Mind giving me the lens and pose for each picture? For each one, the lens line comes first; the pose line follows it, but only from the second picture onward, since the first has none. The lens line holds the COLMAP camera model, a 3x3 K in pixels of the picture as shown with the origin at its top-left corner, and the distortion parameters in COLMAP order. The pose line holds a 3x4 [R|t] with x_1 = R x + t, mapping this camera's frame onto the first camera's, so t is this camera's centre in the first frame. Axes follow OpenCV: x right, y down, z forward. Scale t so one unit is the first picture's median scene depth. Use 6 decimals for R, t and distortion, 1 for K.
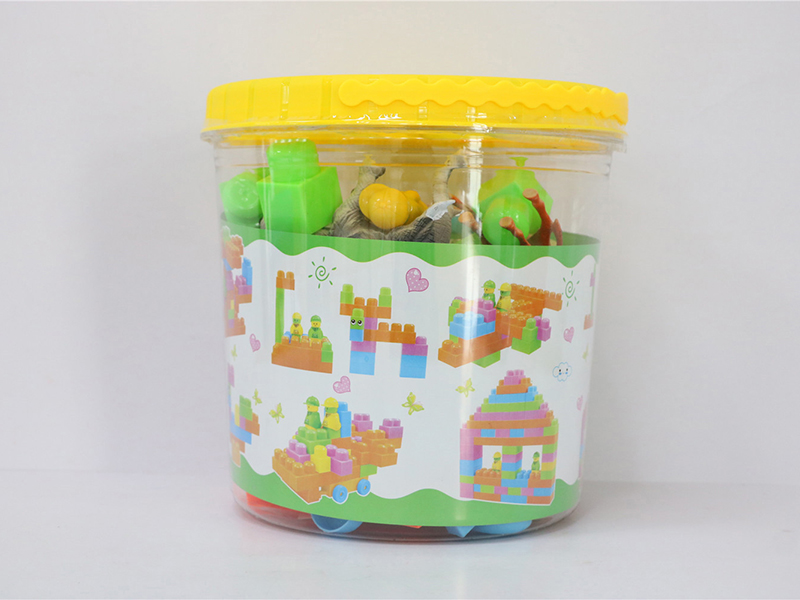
lens RADIAL K [[1406.3, 0, 400.0], [0, 1406.3, 300.0], [0, 0, 1]] dist [0.161004, 0.040566]
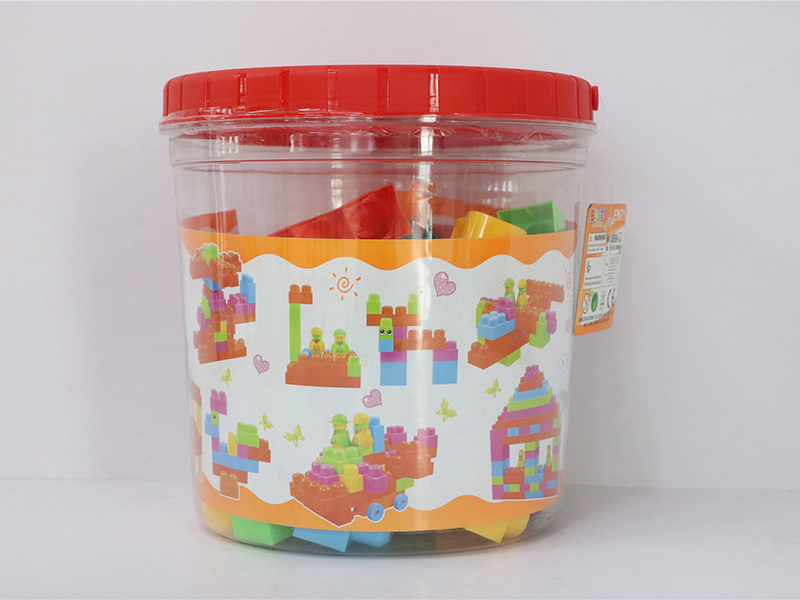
lens RADIAL K [[1406.3, 0, 400.0], [0, 1406.3, 300.0], [0, 0, 1]] dist [0.161004, 0.040566]
pose [[0.948772, -0.083645, 0.304689, -0.307673], [0.080865, 0.996488, 0.021759, -0.025916], [-0.305439, 0.003995, 0.952203, 0.079811]]
